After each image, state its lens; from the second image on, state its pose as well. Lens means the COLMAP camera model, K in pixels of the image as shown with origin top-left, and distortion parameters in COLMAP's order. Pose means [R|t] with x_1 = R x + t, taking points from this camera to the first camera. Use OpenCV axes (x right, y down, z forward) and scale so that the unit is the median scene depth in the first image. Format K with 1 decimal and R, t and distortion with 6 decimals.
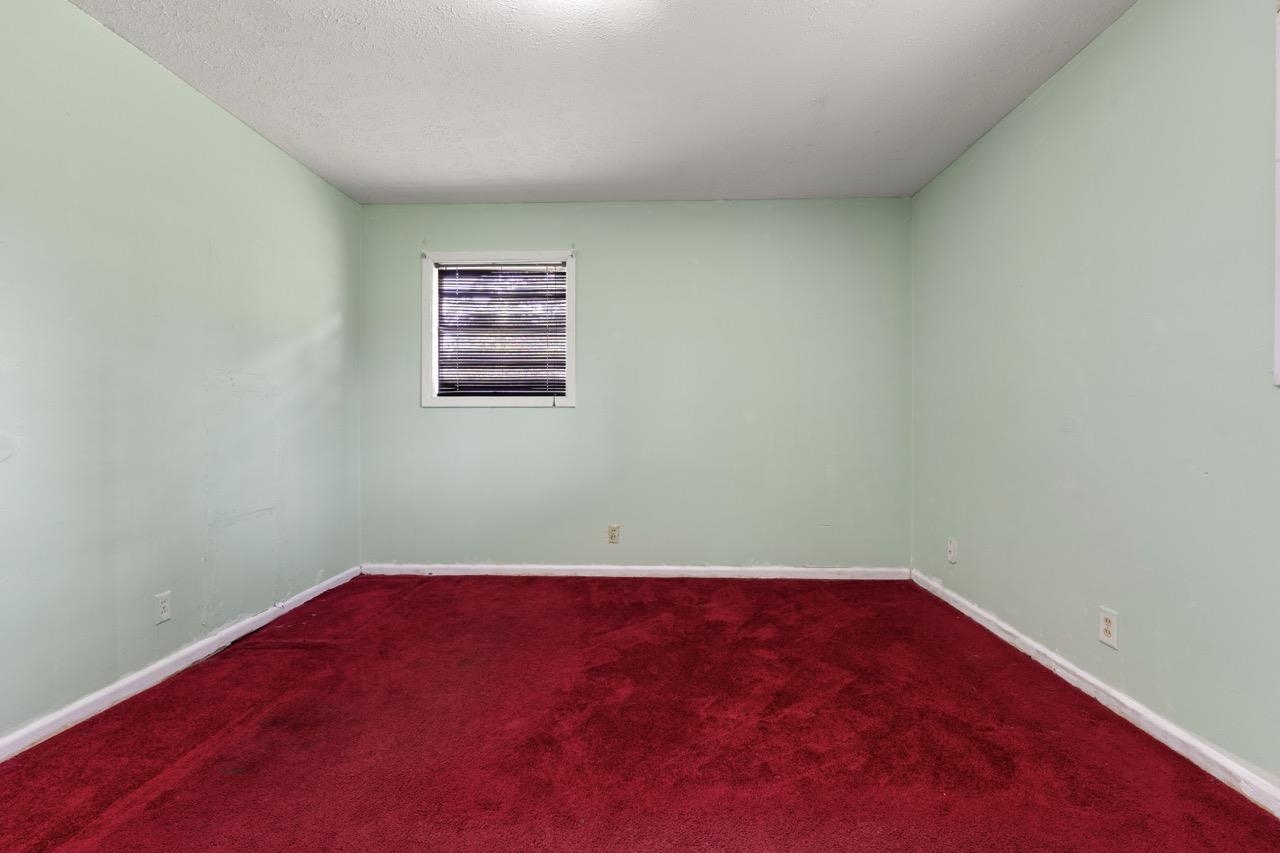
lens RADIAL K [[568.3, 0, 646.7], [0, 568.3, 413.5], [0, 0, 1]] dist [-0.001252, 0.000379]
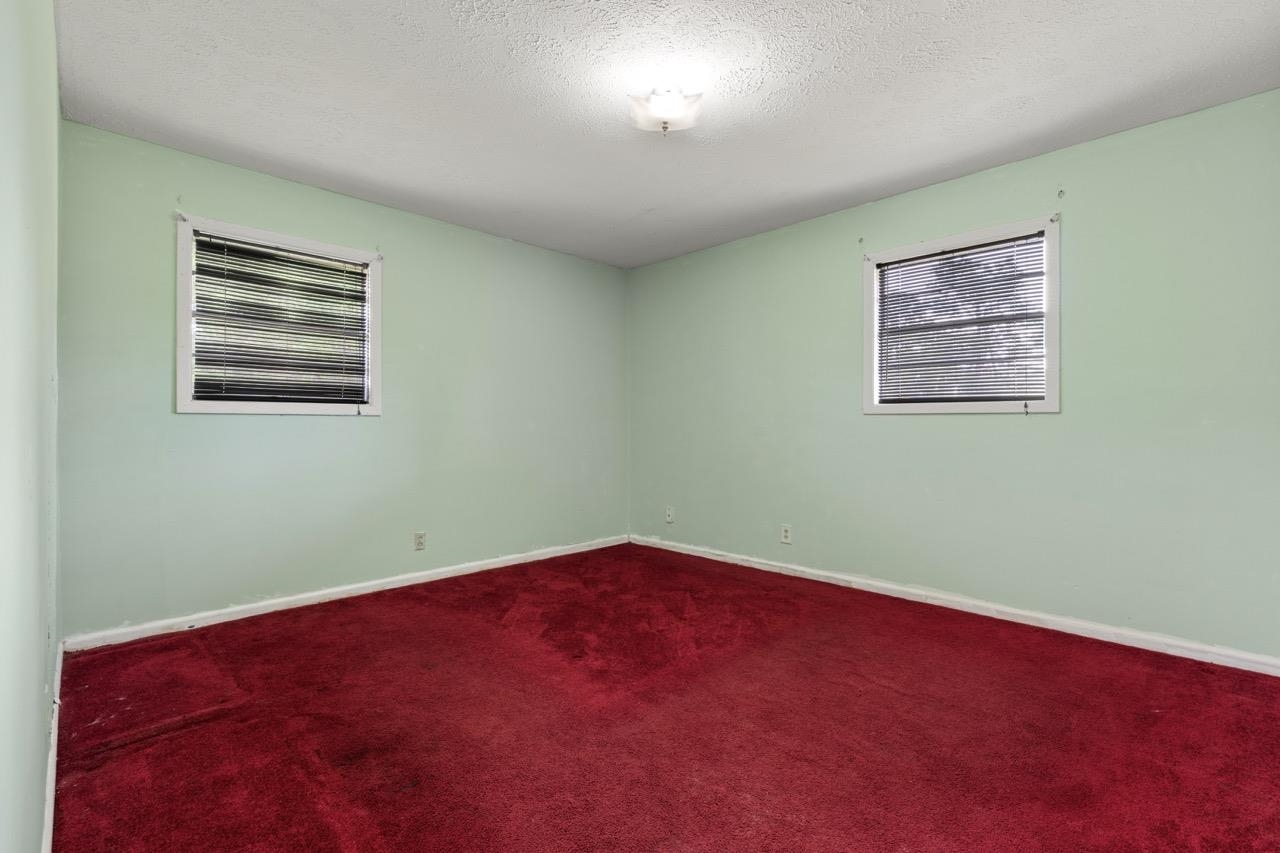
lens RADIAL K [[568.3, 0, 646.7], [0, 568.3, 413.5], [0, 0, 1]] dist [-0.001252, 0.000379]
pose [[0.680852, 0.016571, 0.732233, -0.626945], [-0.007155, 0.999847, -0.015974, -0.003597], [-0.732386, 0.005636, 0.680866, 0.009397]]
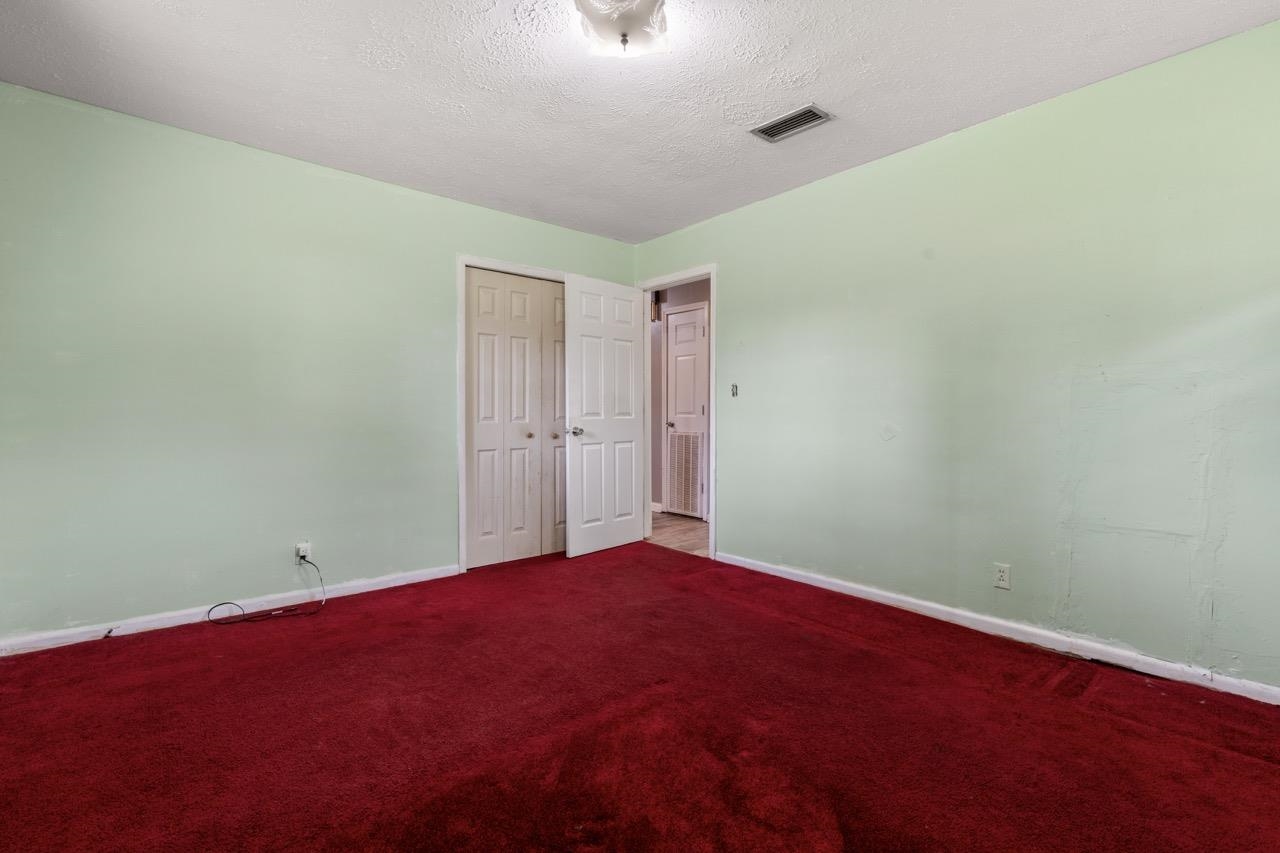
lens RADIAL K [[582.3, 0, 621.3], [0, 582.3, 420.3], [0, 0, 1]] dist [-0.003601, -0.000205]
pose [[-0.742734, 0.020144, -0.669284, 0.388195], [0.006539, 0.999718, 0.022833, -0.010214], [0.669555, 0.012582, -0.742656, 0.989381]]
